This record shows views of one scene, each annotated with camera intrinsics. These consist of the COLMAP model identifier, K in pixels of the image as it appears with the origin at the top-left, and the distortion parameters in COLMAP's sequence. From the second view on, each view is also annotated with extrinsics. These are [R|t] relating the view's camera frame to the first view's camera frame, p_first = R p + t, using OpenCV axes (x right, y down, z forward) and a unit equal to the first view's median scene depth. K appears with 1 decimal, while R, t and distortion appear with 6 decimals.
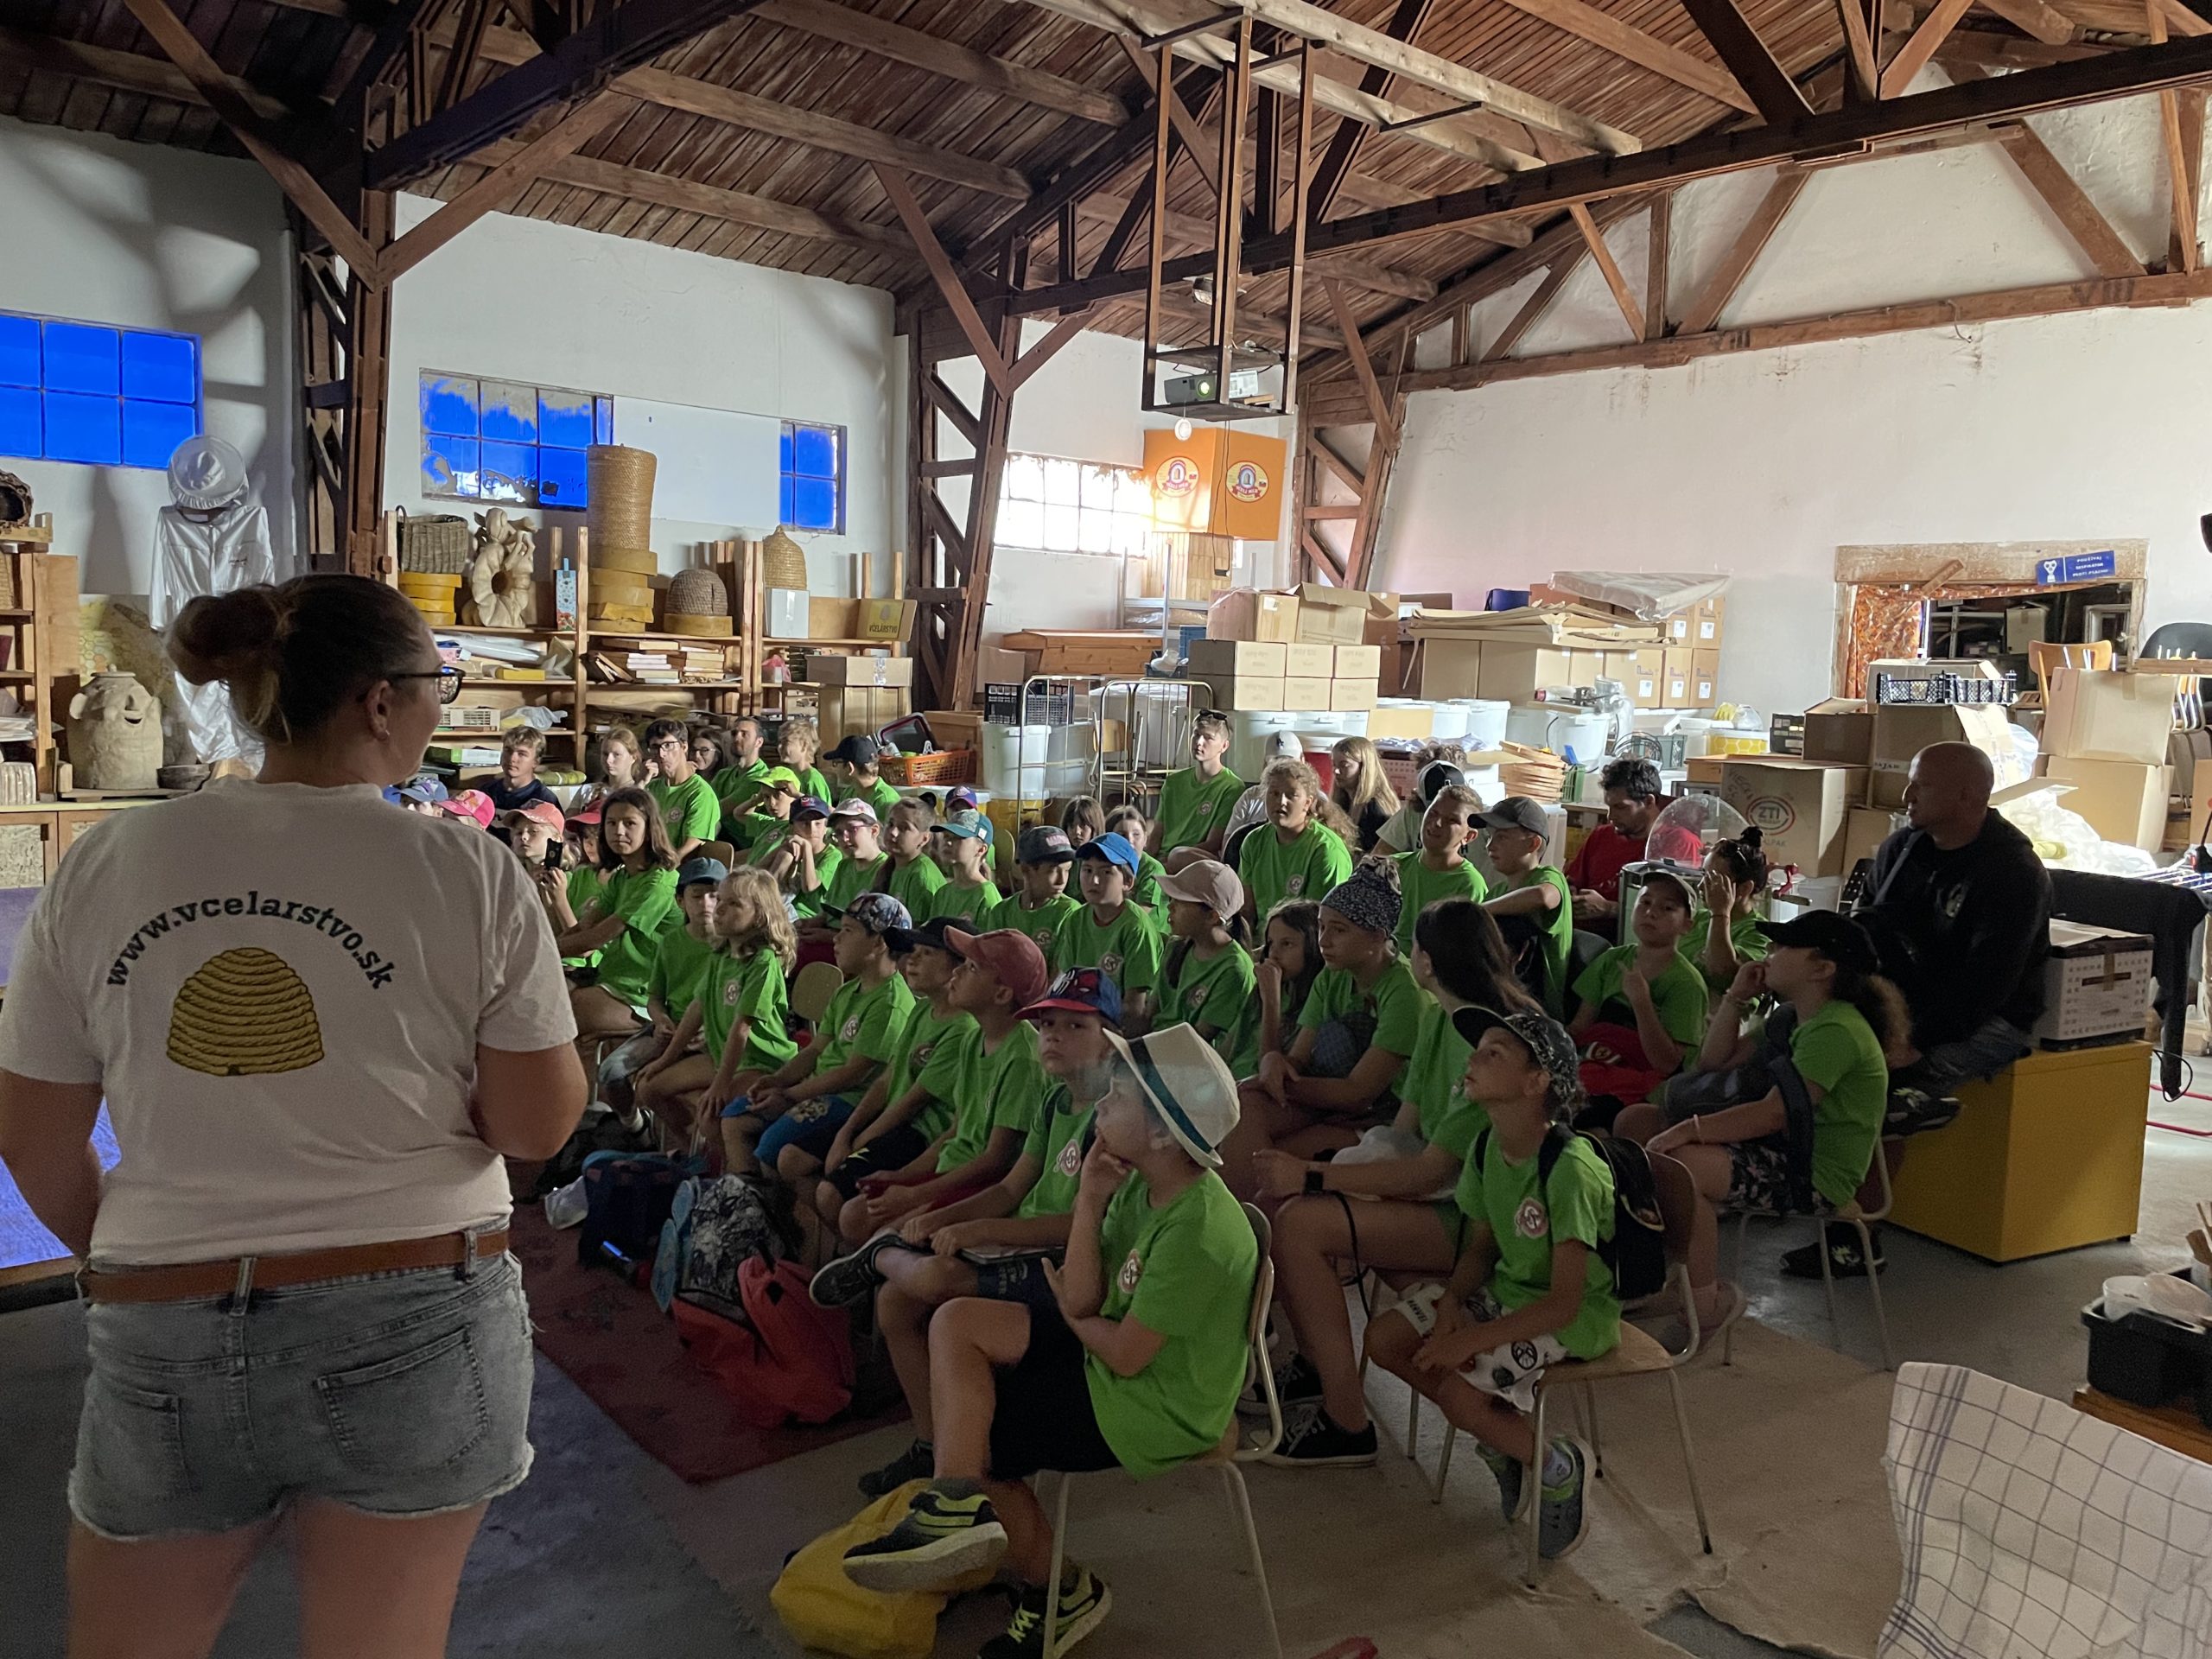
lens RADIAL K [[1663.5, 0, 1106.0], [0, 1663.5, 829.5], [0, 0, 1]] dist [0.094603, 0.000195]
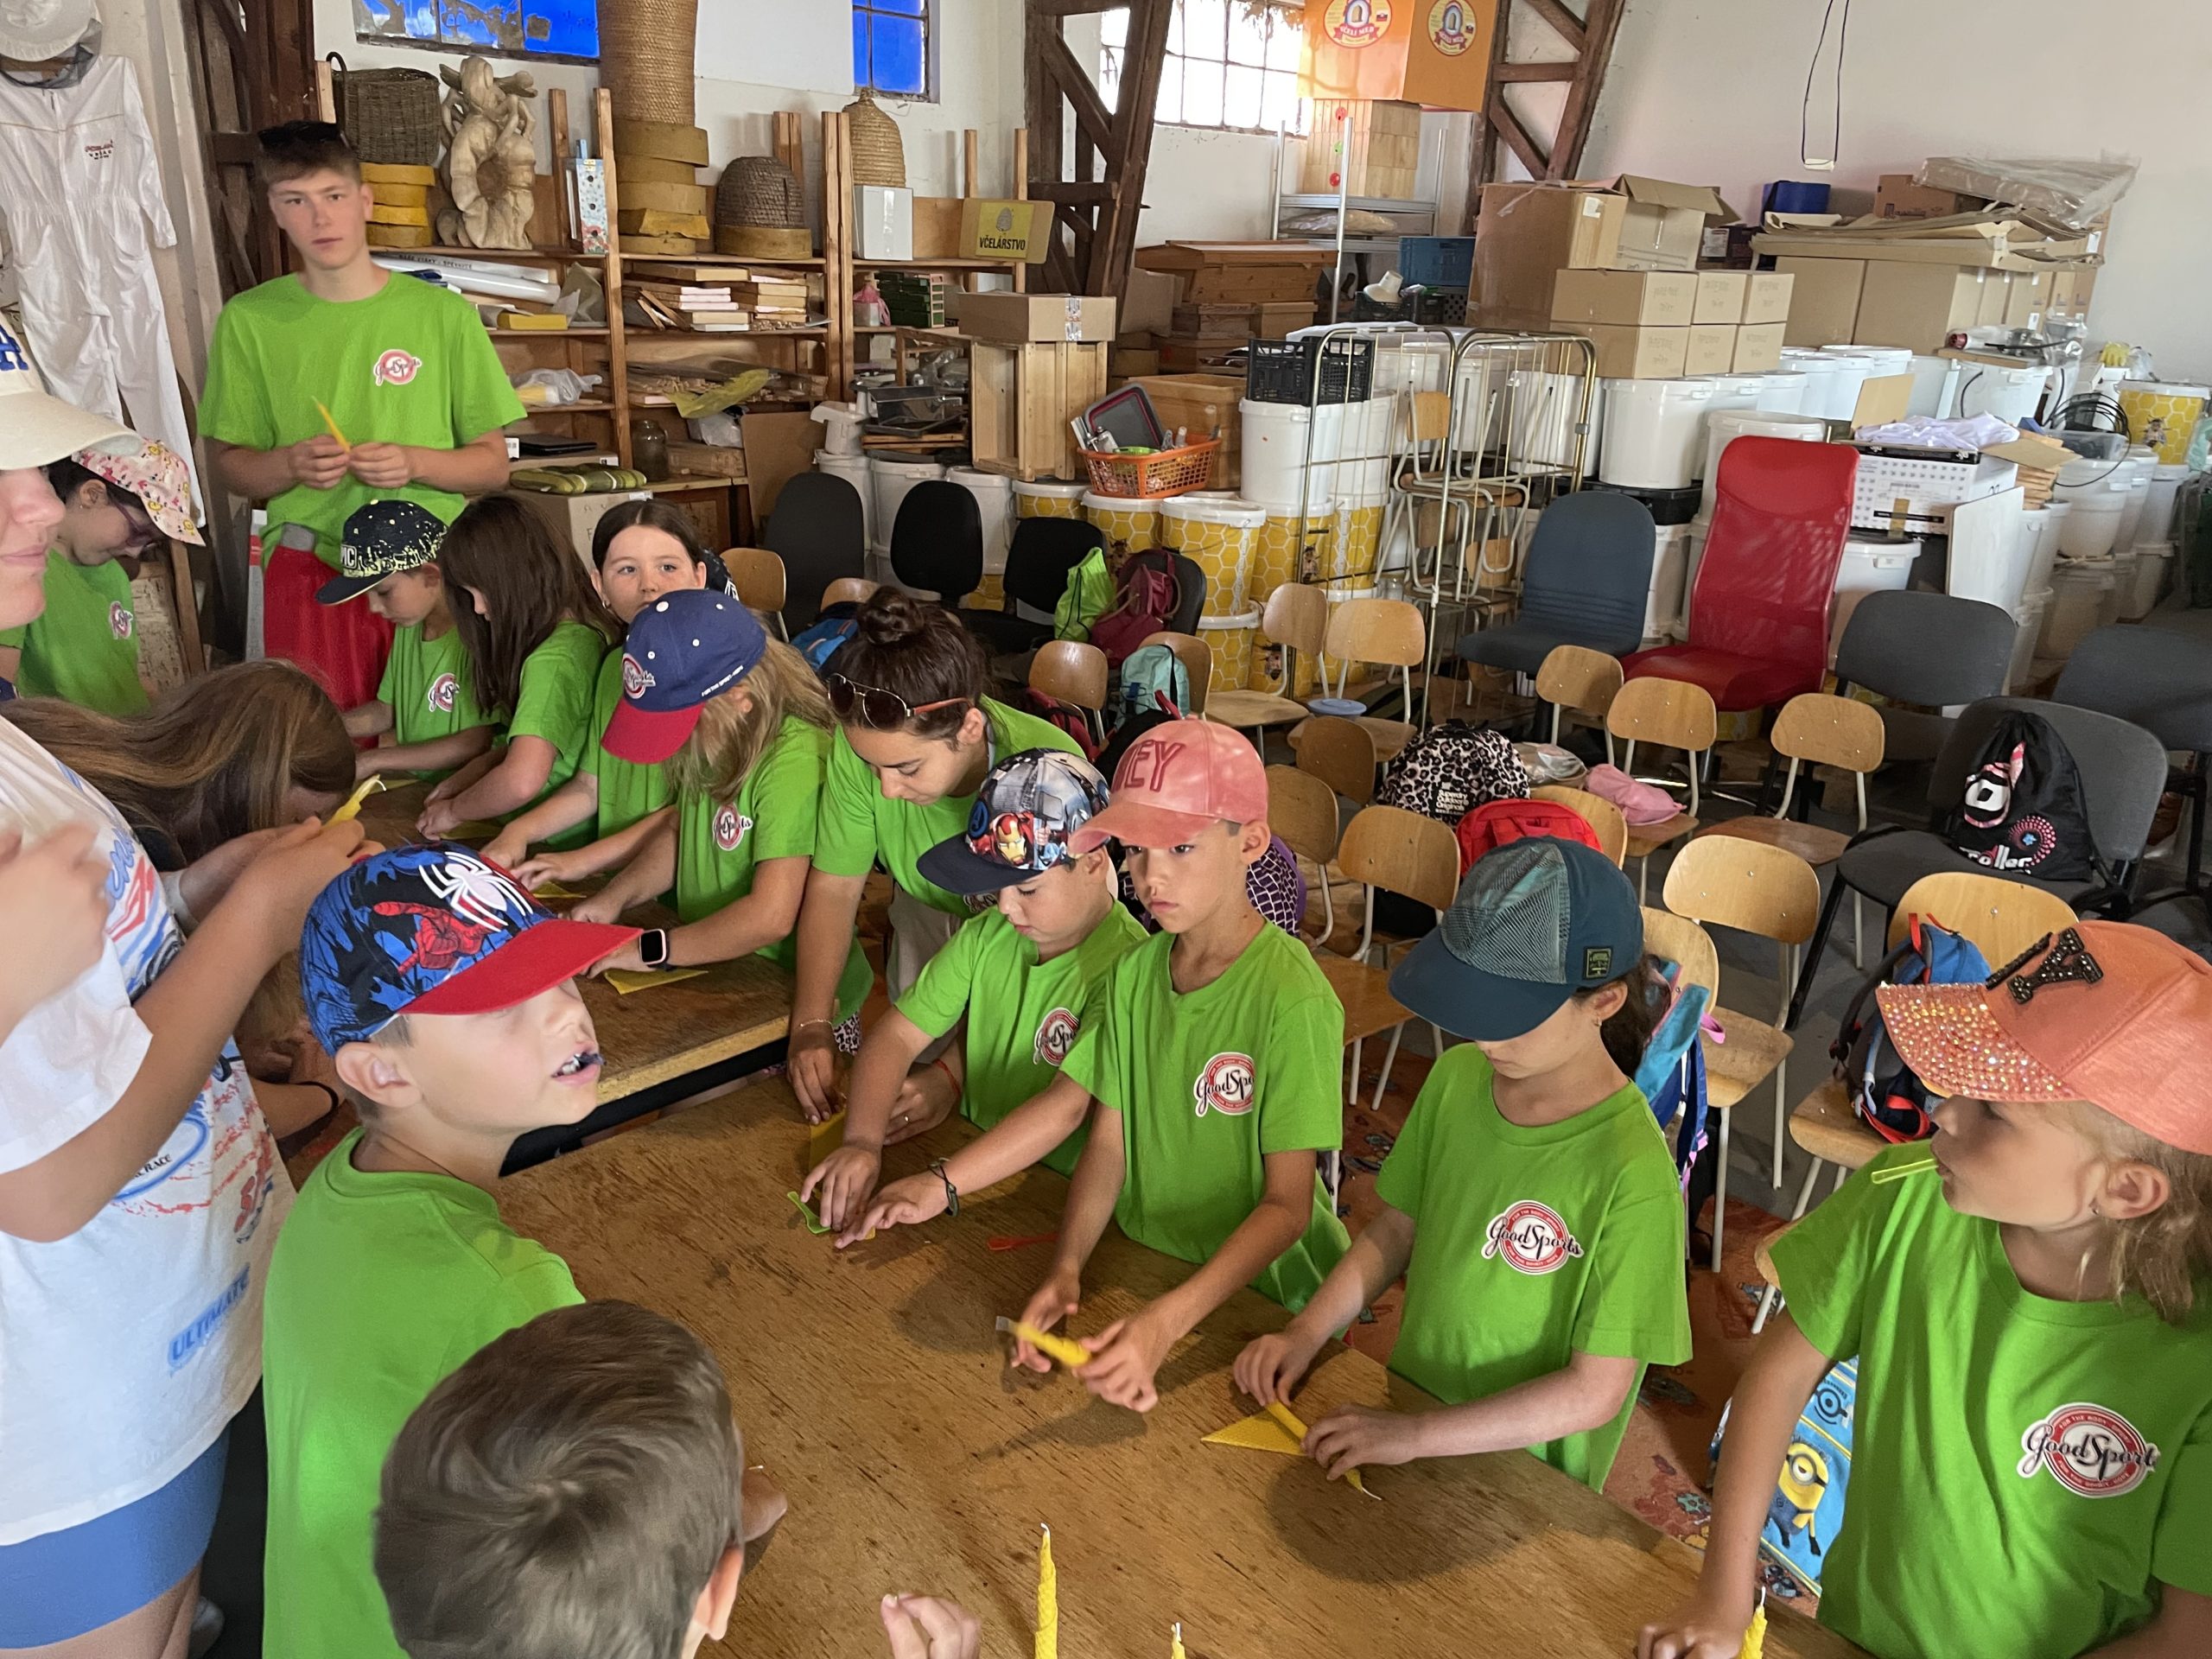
lens RADIAL K [[1675.8, 0, 1106.0], [0, 1675.8, 829.5], [0, 0, 1]] dist [0.057462, -0.047494]
pose [[0.997639, -0.023778, 0.064427, -0.156862], [0.008489, 0.973651, 0.227887, -0.043619], [-0.068148, -0.226802, 0.971554, 0.256124]]
